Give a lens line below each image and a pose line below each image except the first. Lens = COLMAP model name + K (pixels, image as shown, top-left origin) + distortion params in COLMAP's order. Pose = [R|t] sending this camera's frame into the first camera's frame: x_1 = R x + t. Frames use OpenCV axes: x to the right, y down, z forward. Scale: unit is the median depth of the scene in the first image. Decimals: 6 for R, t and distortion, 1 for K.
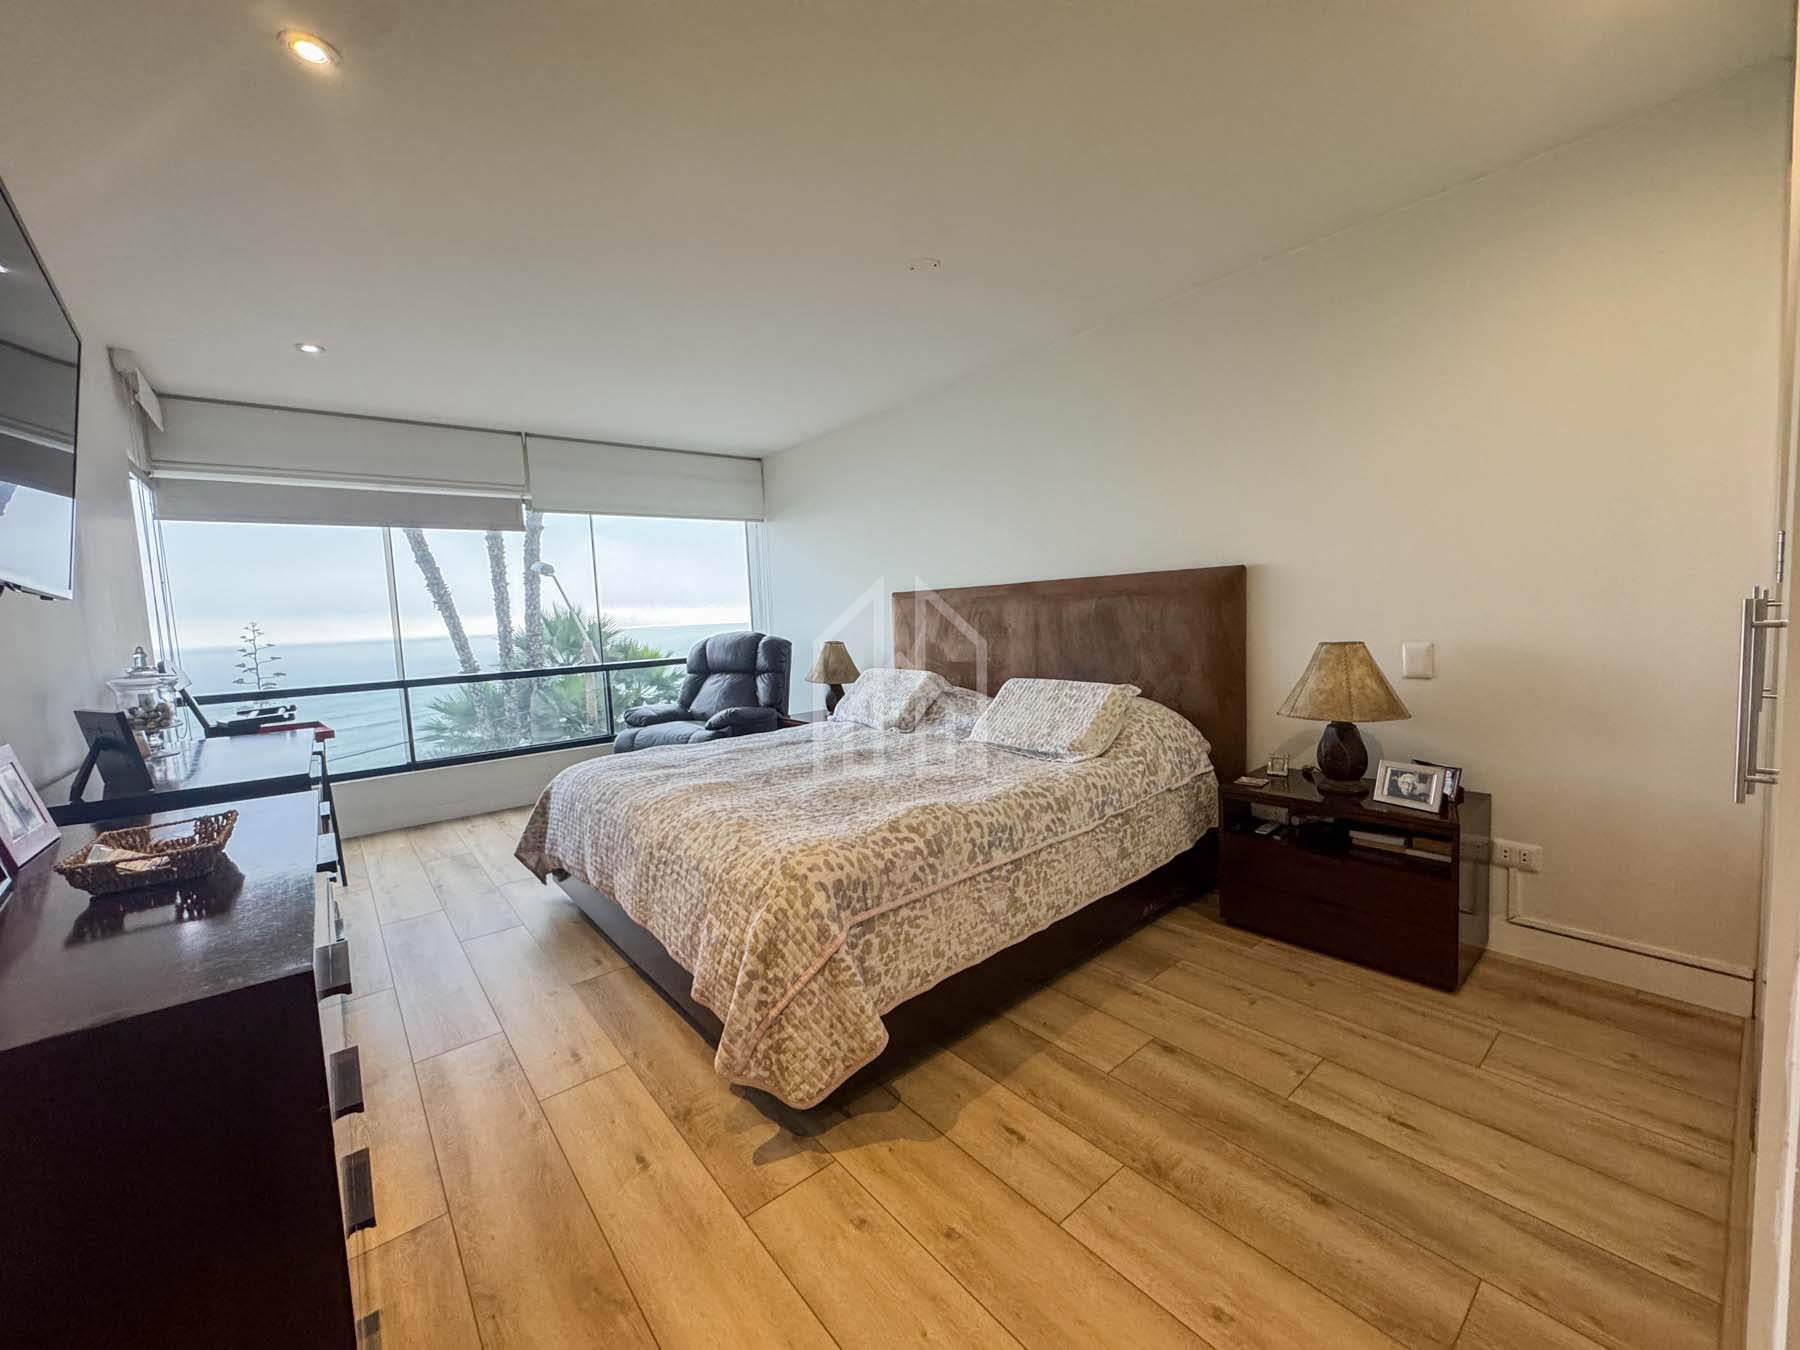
lens RADIAL K [[724.1, 0, 906.2], [0, 724.1, 673.1], [0, 0, 1]] dist [-0.002910, -0.000343]
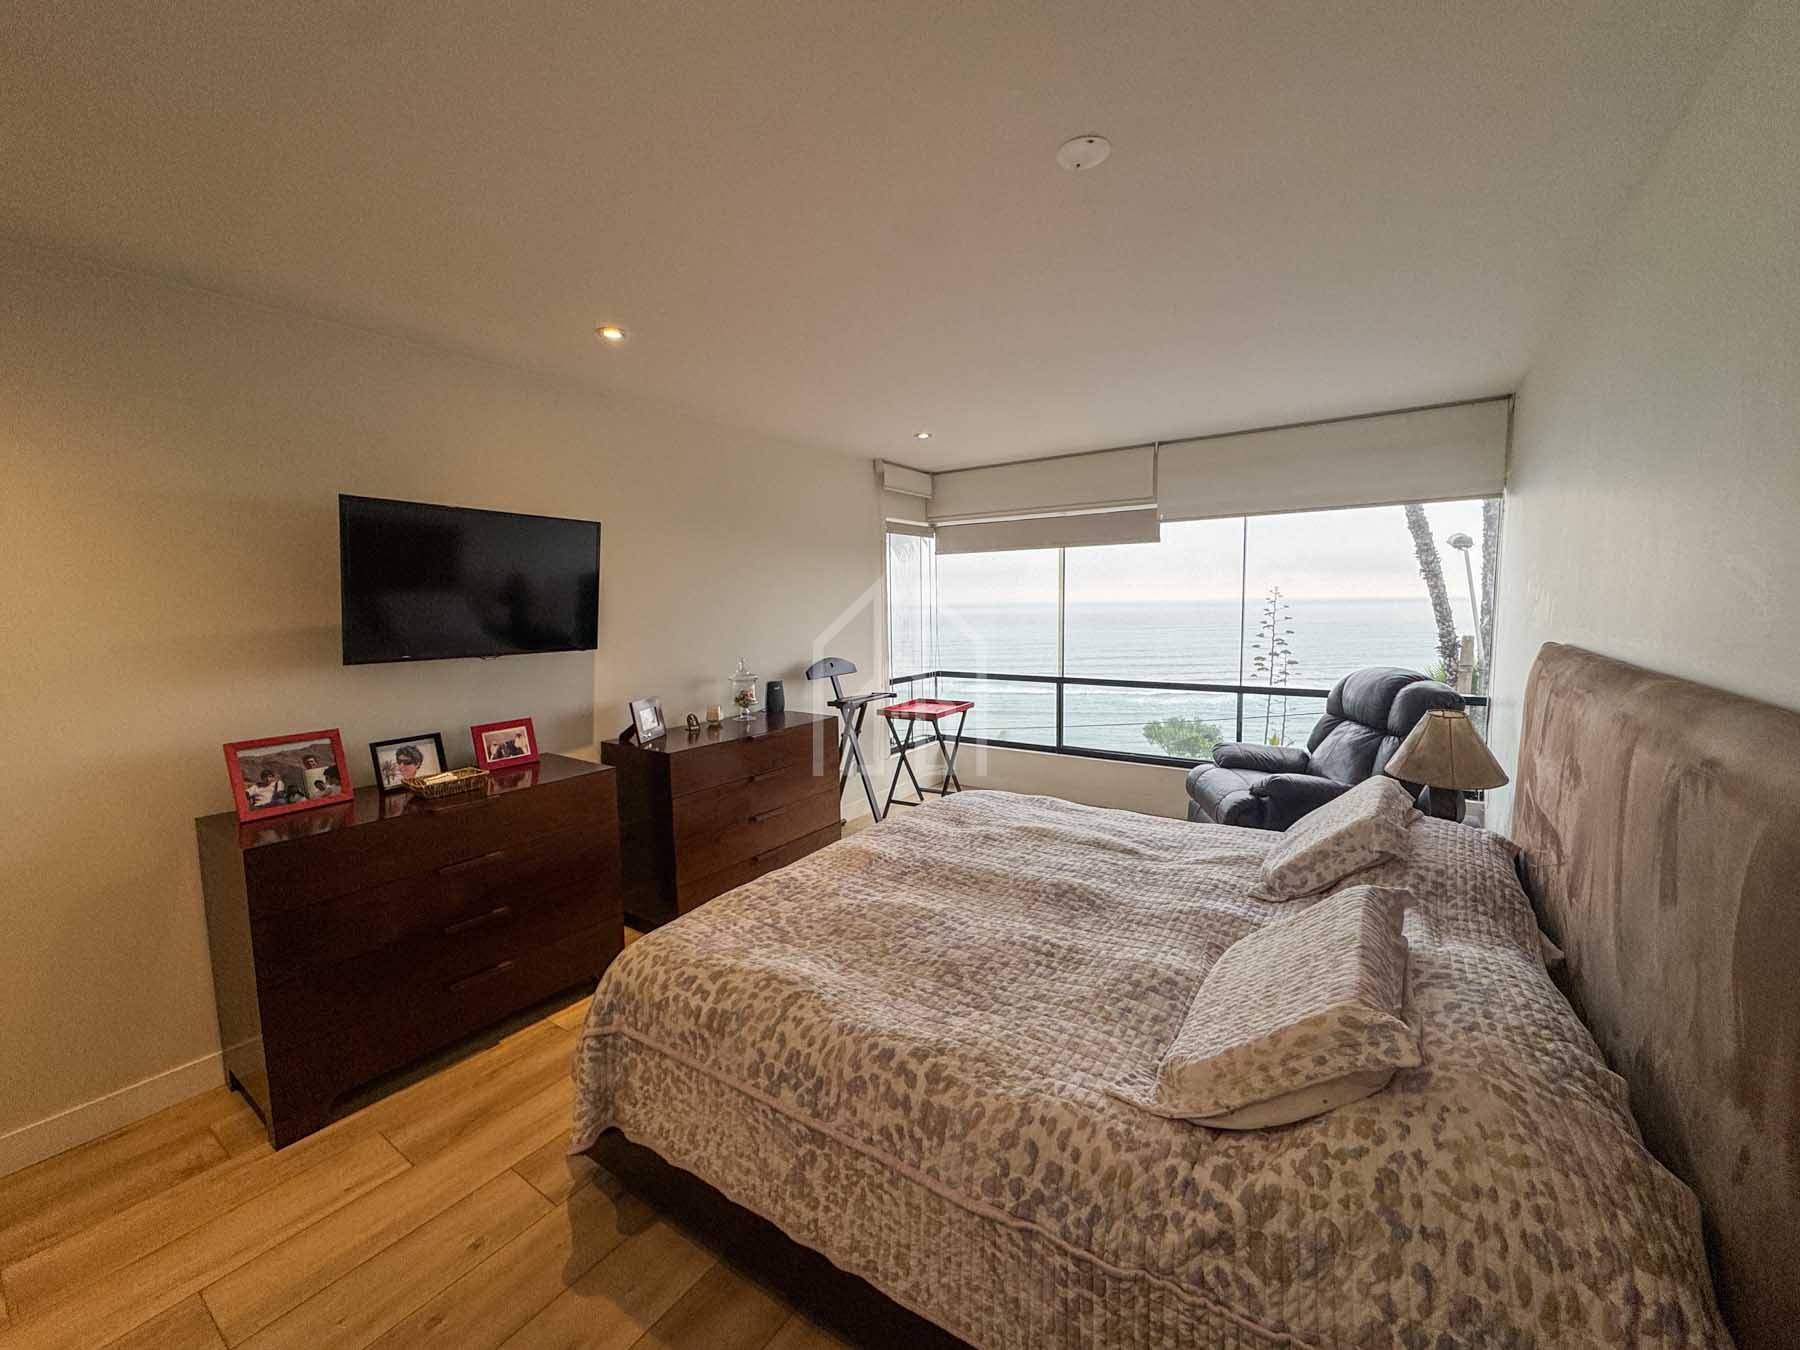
lens RADIAL K [[724.1, 0, 907.1], [0, 724.1, 676.9], [0, 0, 1]] dist [-0.002910, -0.000343]
pose [[0.264534, 0.142902, -0.953730, 0.630861], [-0.076787, 0.988941, 0.126880, -0.205871], [0.961314, 0.039670, 0.272582, 0.743325]]
